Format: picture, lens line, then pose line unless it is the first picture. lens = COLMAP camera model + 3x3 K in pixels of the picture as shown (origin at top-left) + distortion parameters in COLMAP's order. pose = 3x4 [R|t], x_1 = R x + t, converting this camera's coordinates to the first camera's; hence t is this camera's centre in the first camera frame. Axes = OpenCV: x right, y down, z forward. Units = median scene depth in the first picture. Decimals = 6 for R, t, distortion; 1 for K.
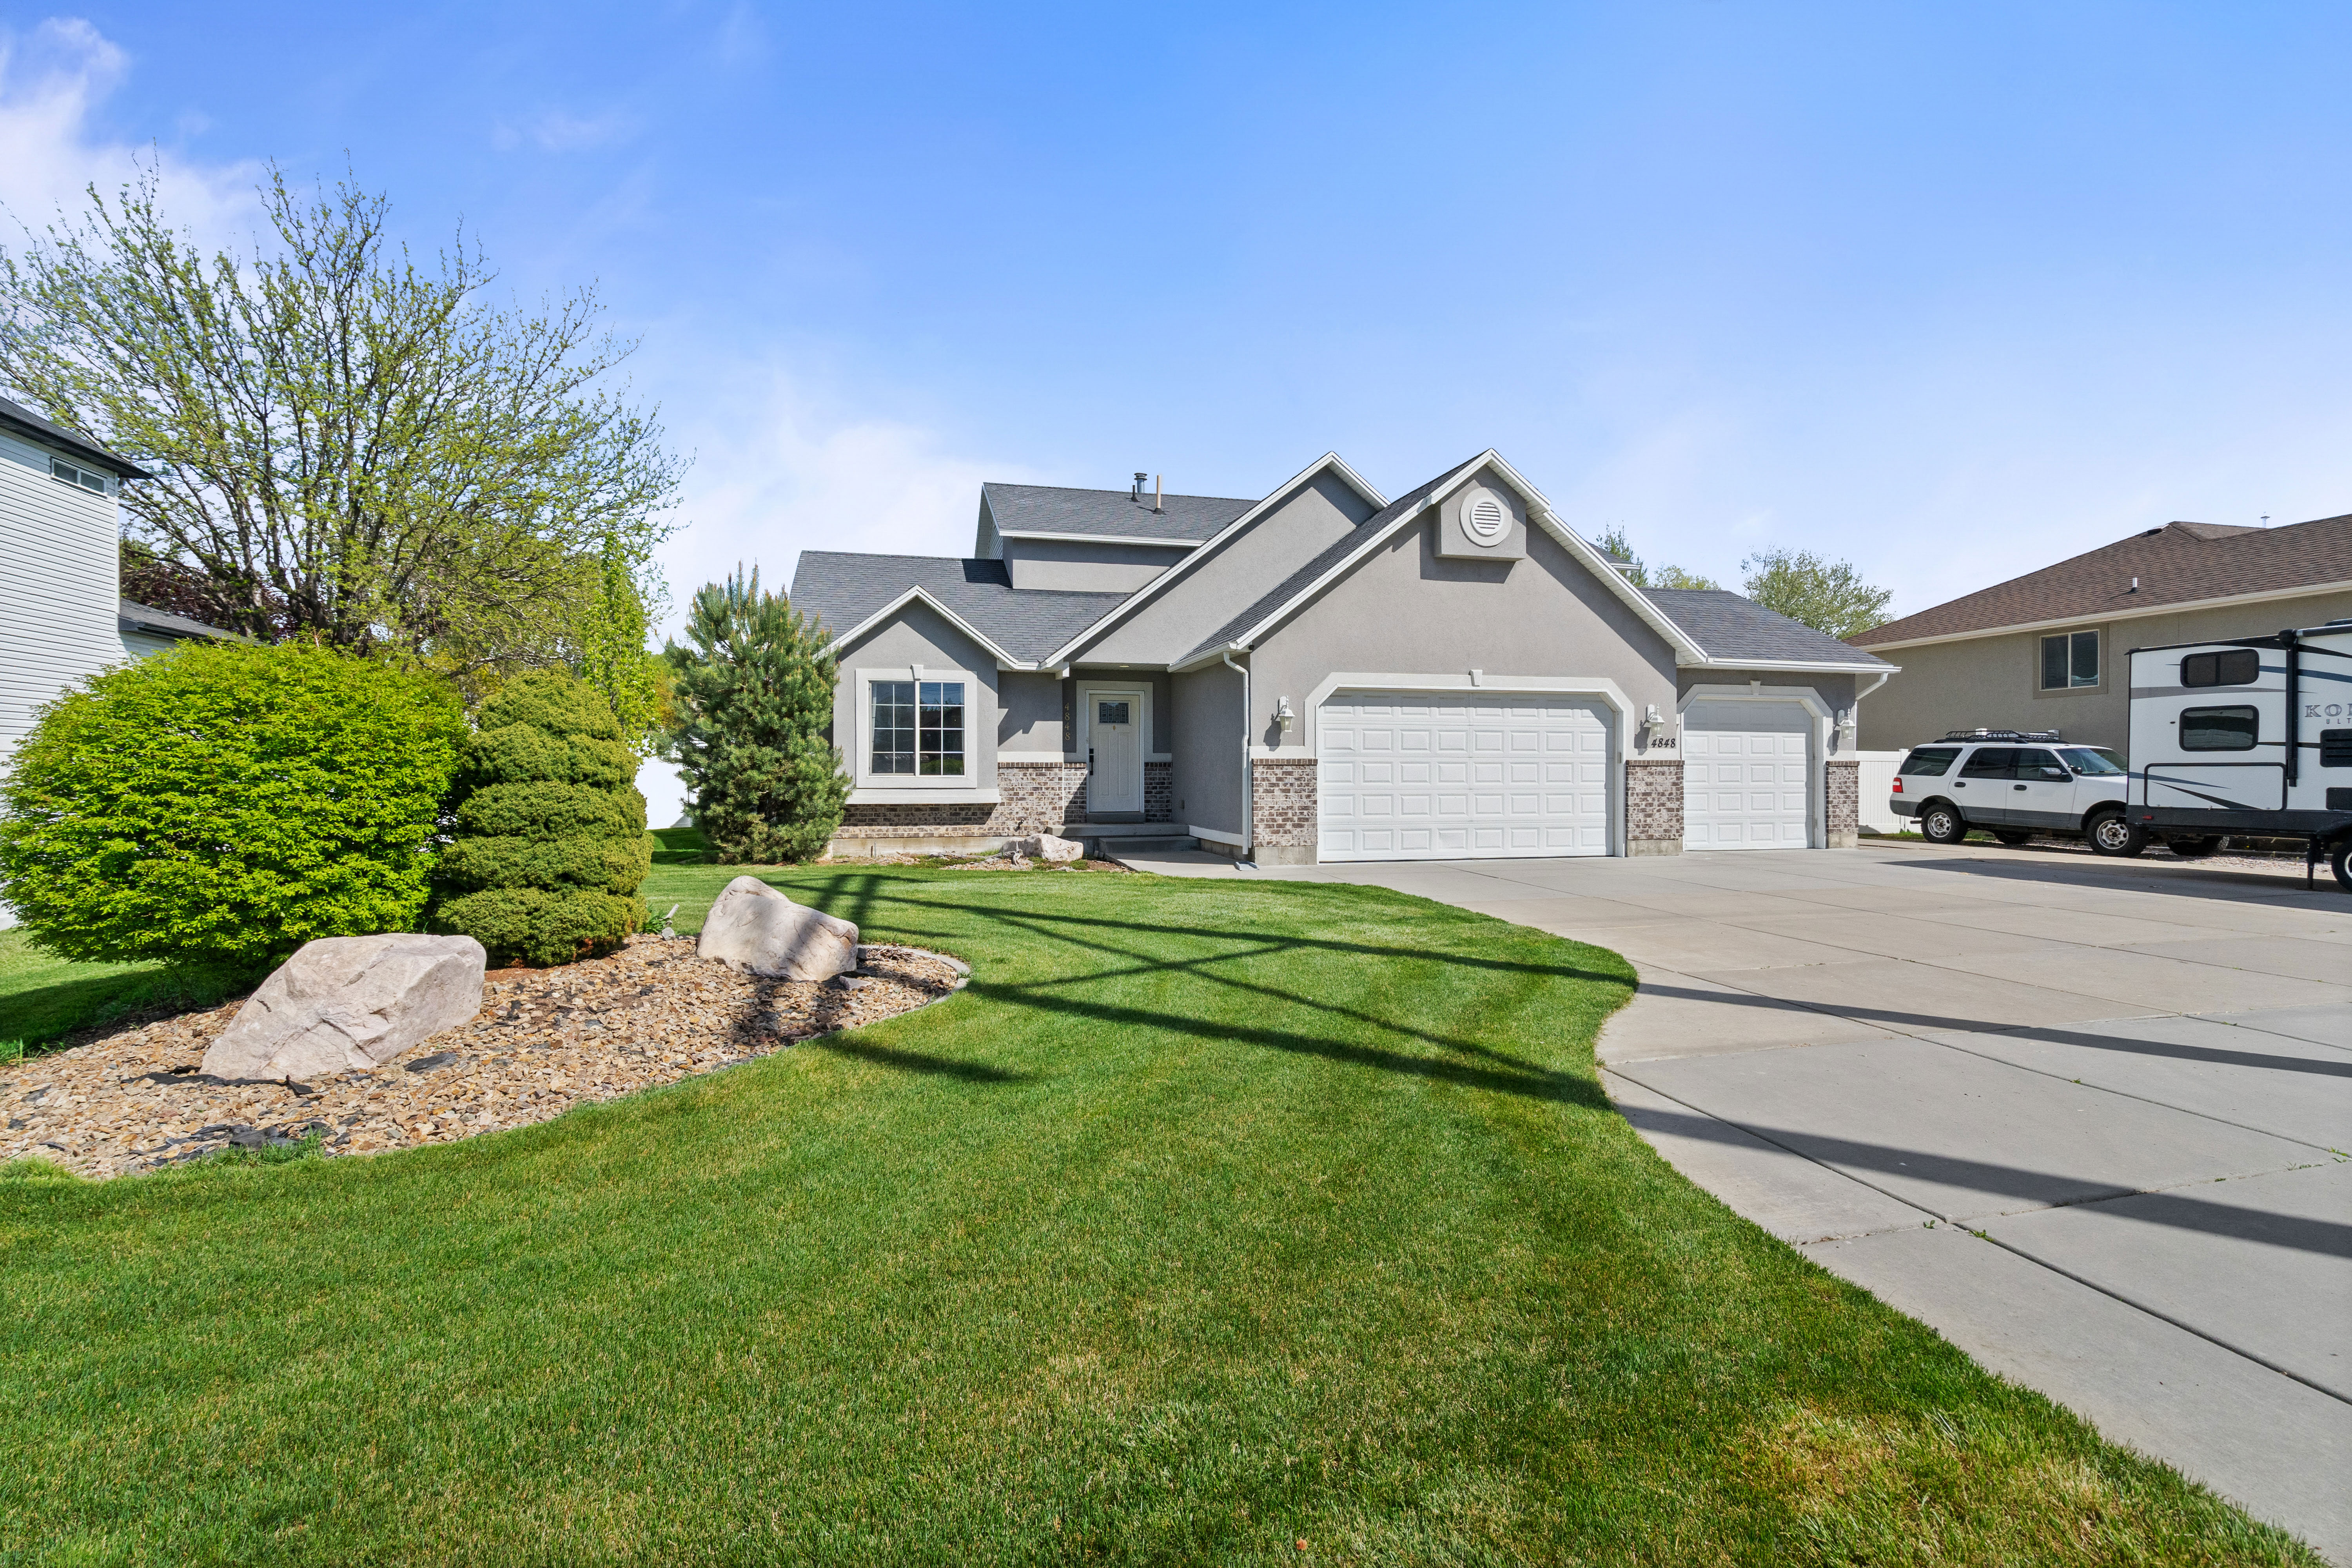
lens RADIAL K [[1135.1, 0, 1168.0], [0, 1135.1, 786.8], [0, 0, 1]] dist [0.000878, -0.000014]
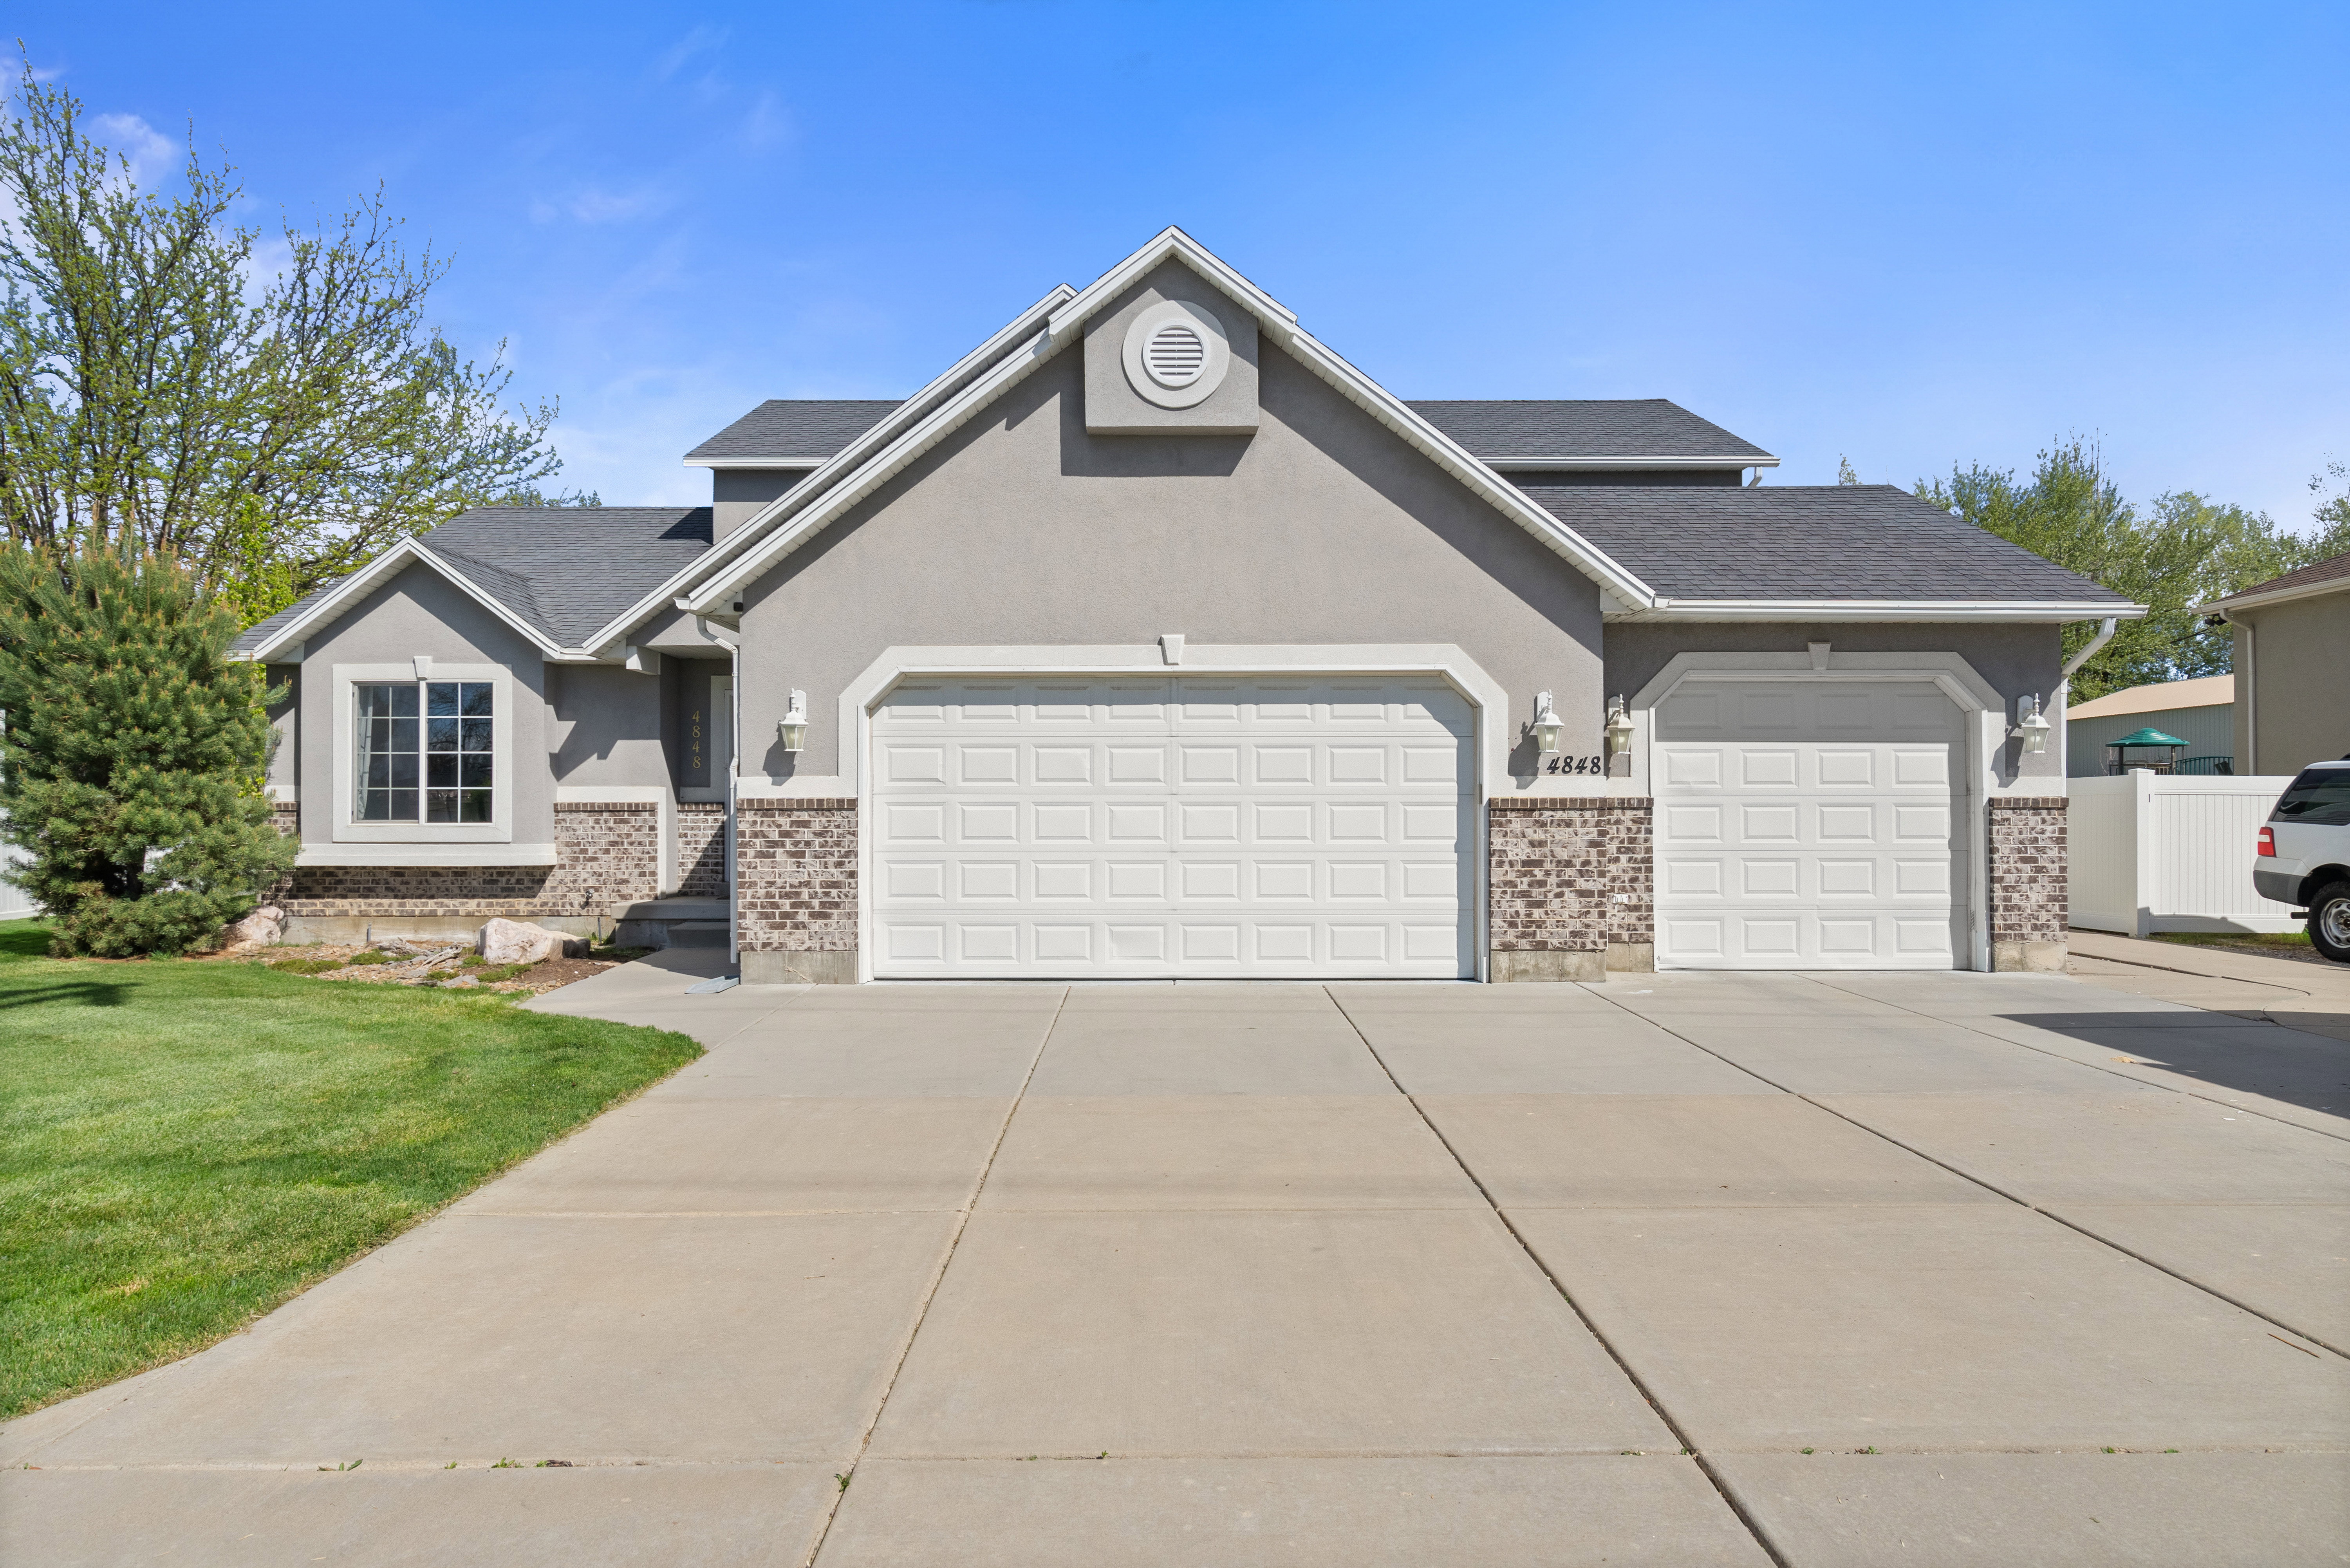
lens RADIAL K [[1396.1, 0, 1174.0], [0, 1396.1, 809.3], [0, 0, 1]] dist [0.006198, 0.000276]
pose [[0.965664, -0.000086, -0.259794, 0.417532], [-0.002447, 0.999953, -0.009426, -0.011630], [0.259783, 0.009738, 0.965618, 0.325845]]
